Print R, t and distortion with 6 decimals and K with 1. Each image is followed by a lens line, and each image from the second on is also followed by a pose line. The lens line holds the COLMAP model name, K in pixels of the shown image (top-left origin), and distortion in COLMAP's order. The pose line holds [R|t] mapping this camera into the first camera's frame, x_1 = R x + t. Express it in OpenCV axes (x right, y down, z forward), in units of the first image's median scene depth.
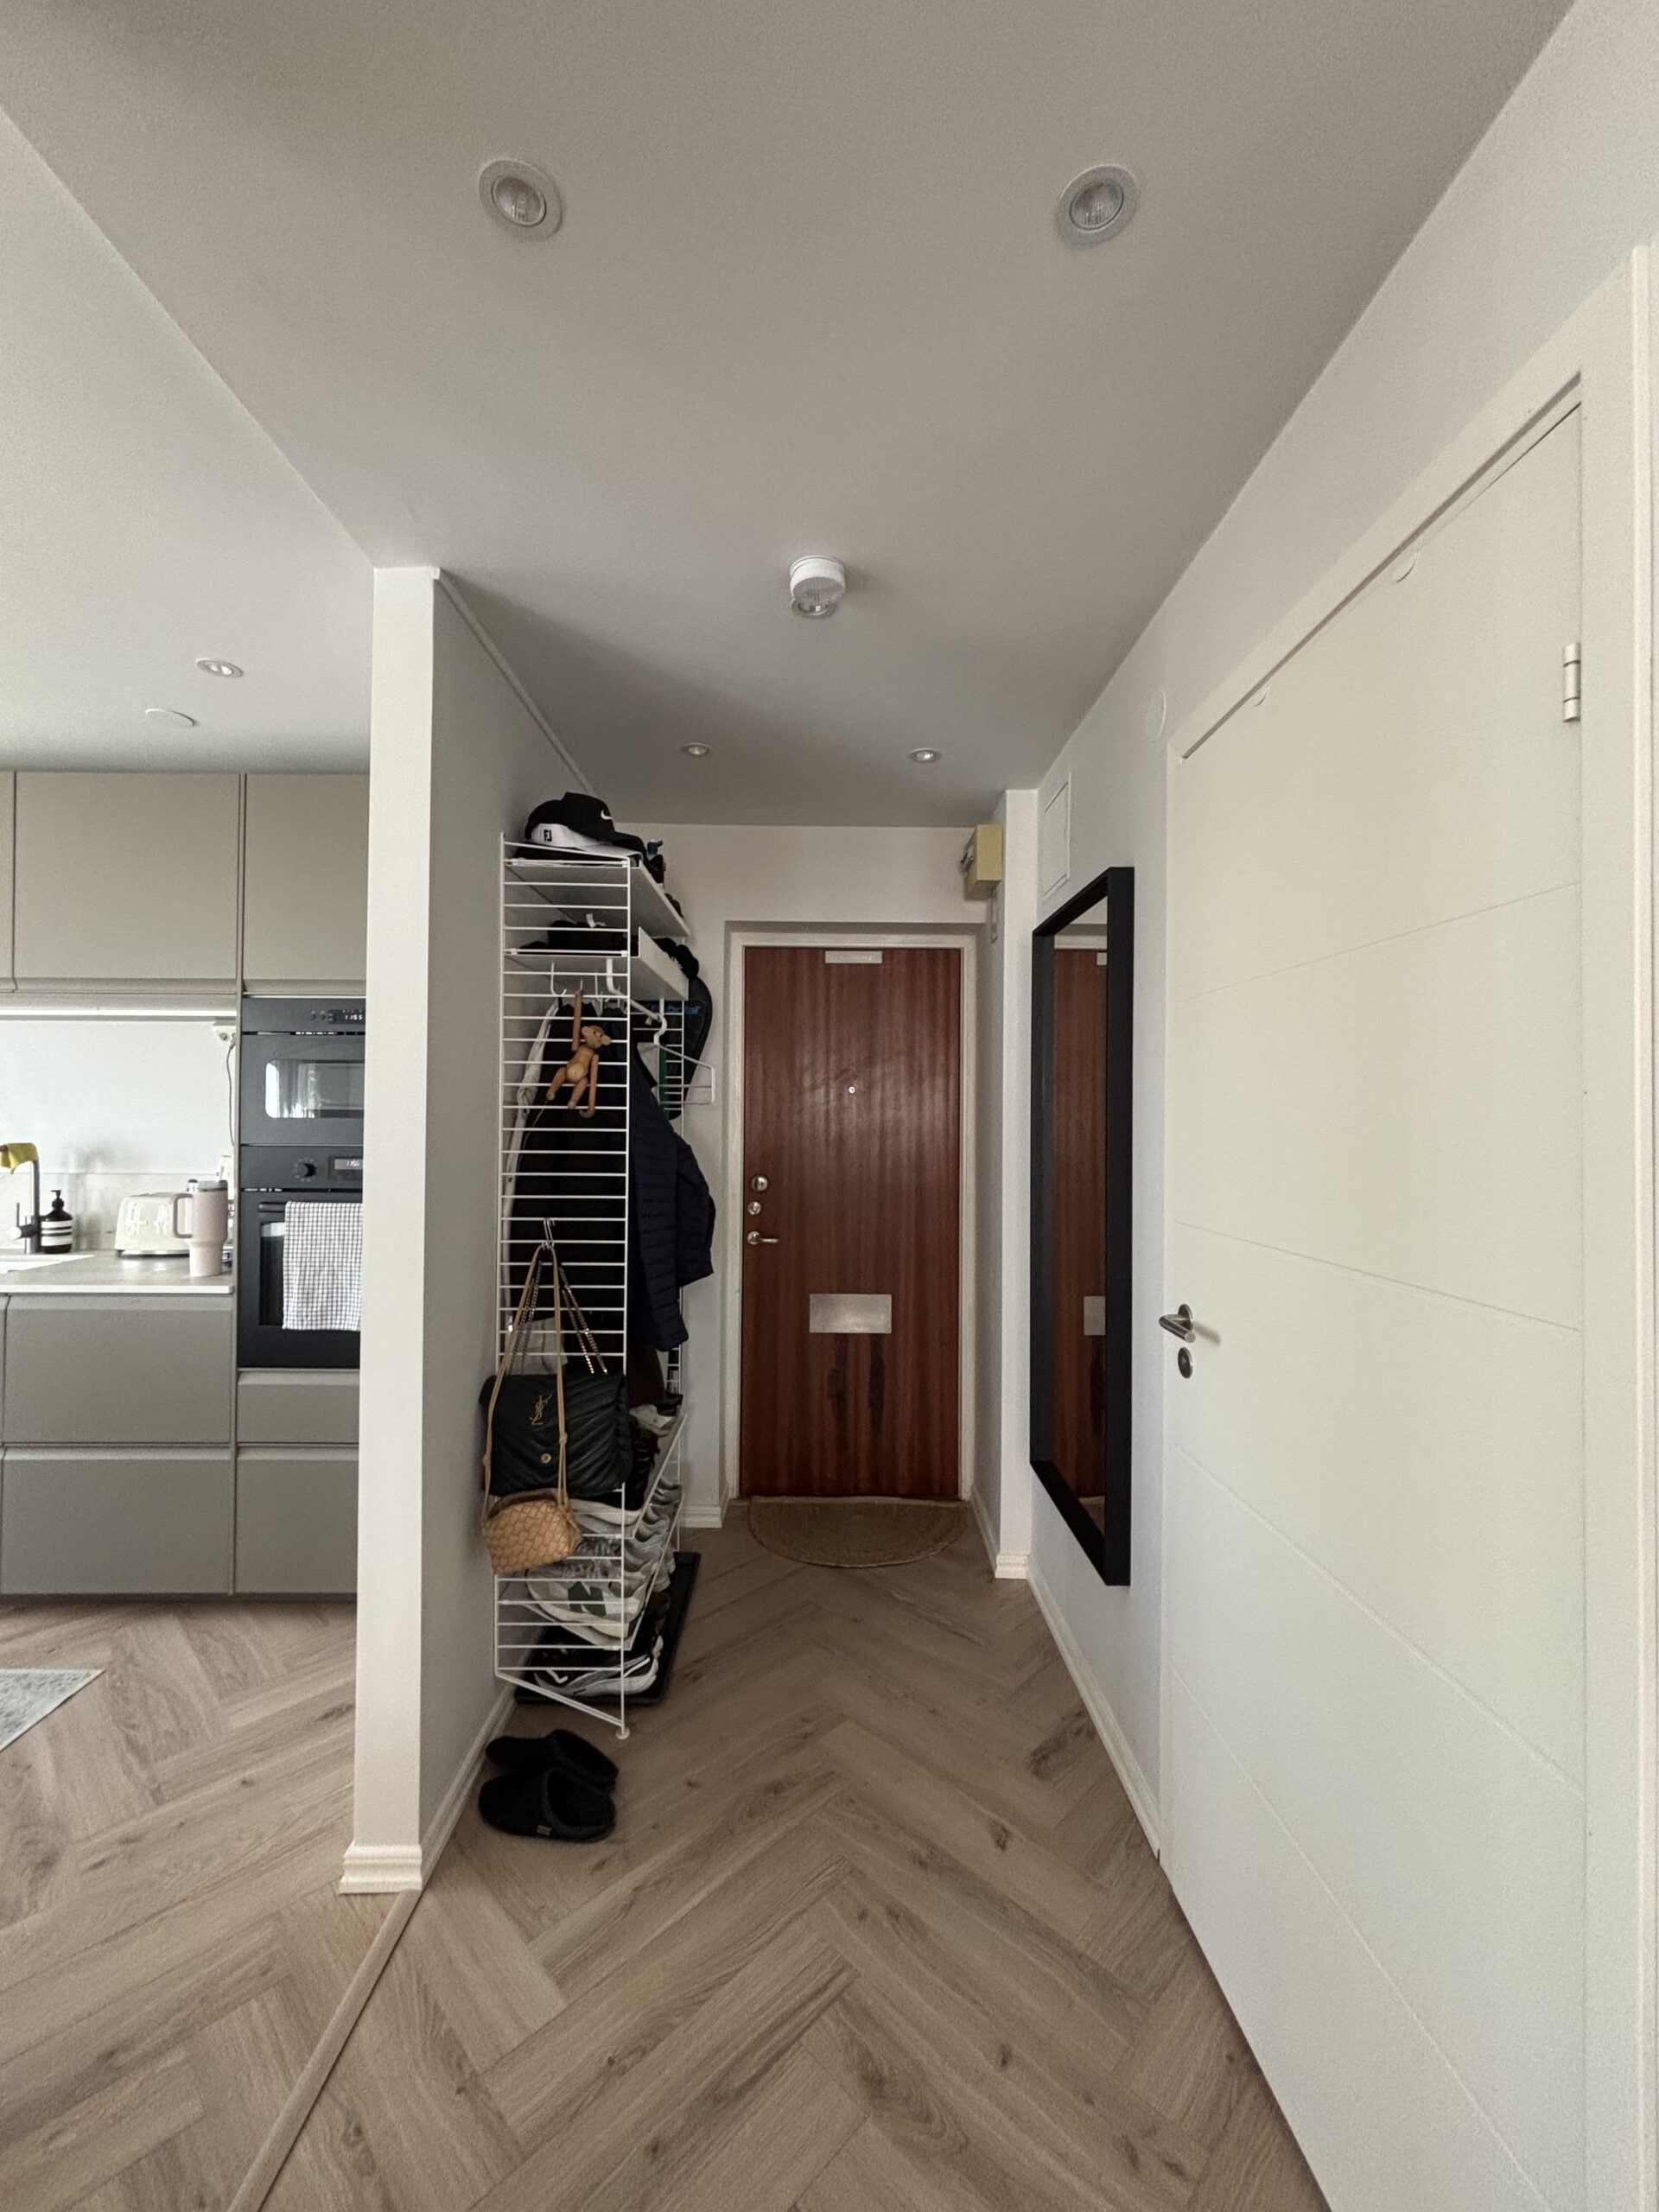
lens RADIAL K [[884.1, 0, 826.1], [0, 884.1, 1115.6], [0, 0, 1]] dist [0.001881, 0.000132]
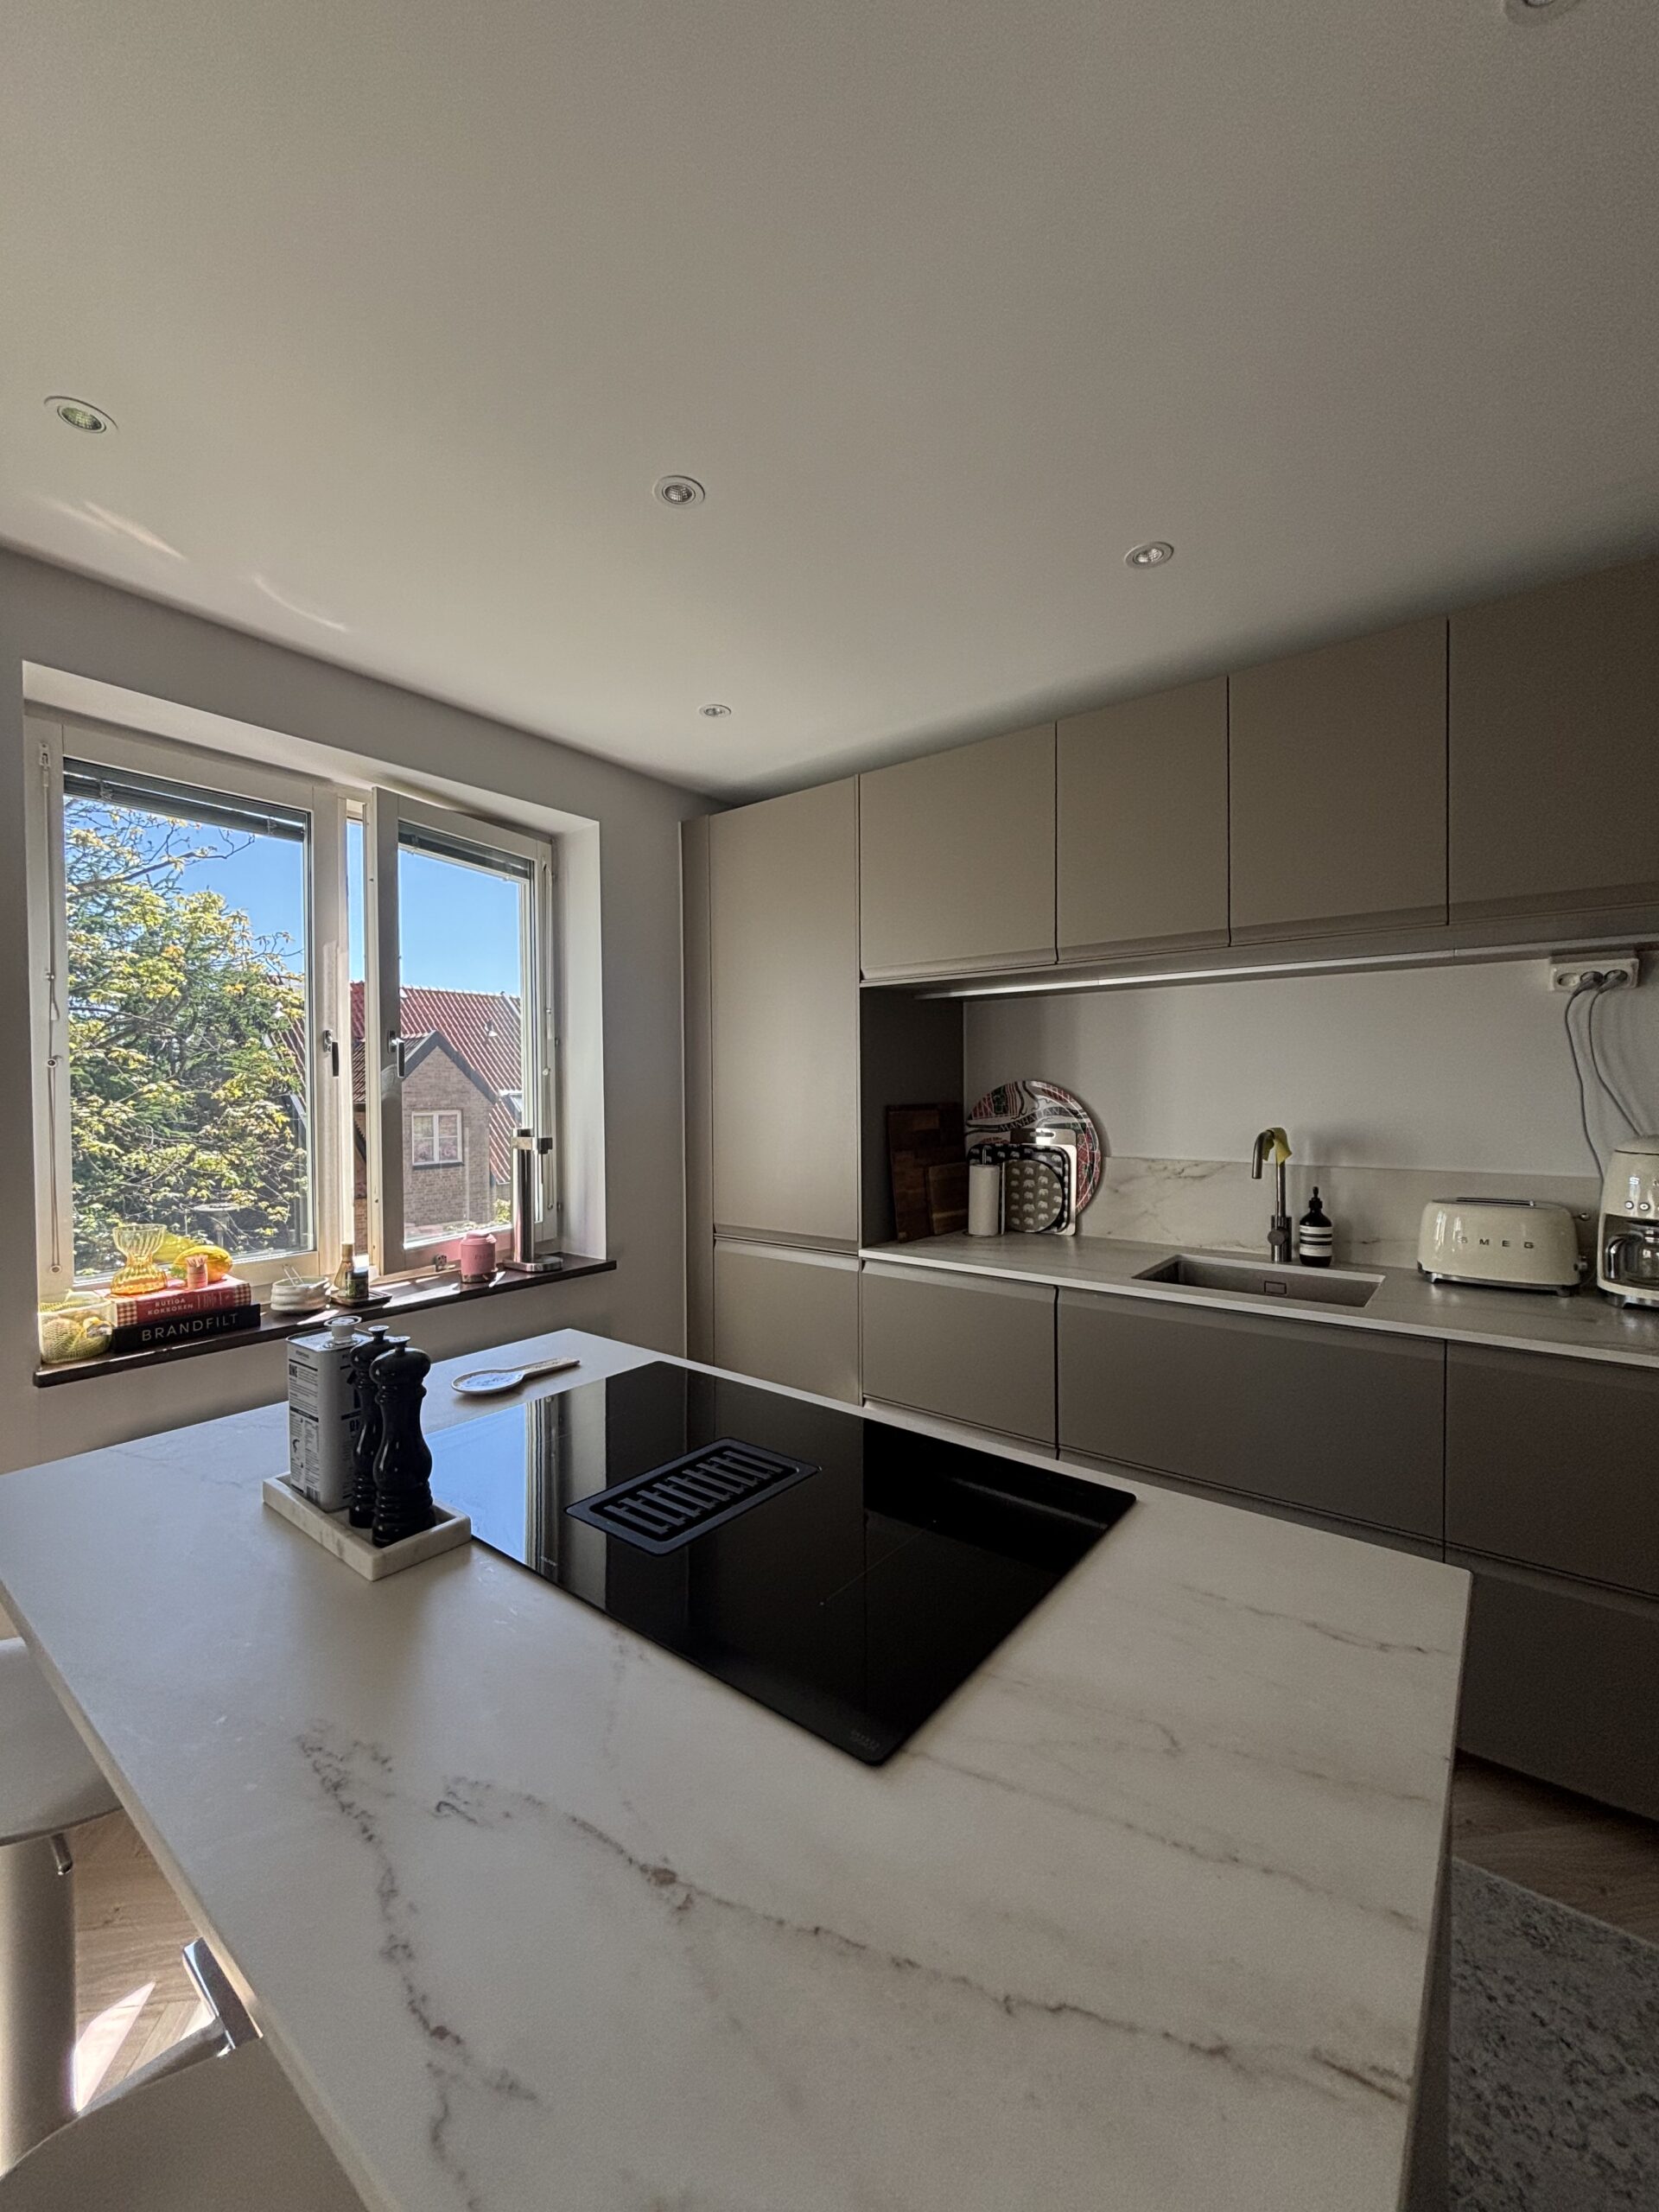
lens RADIAL K [[884.1, 0, 811.4], [0, 884.1, 1103.6], [0, 0, 1]] dist [0.001881, 0.000132]
pose [[0.788336, 0.000251, -0.615245, -0.735150], [0.016592, 0.999628, 0.021667, -0.016084], [0.615021, -0.027289, 0.788038, 0.093429]]
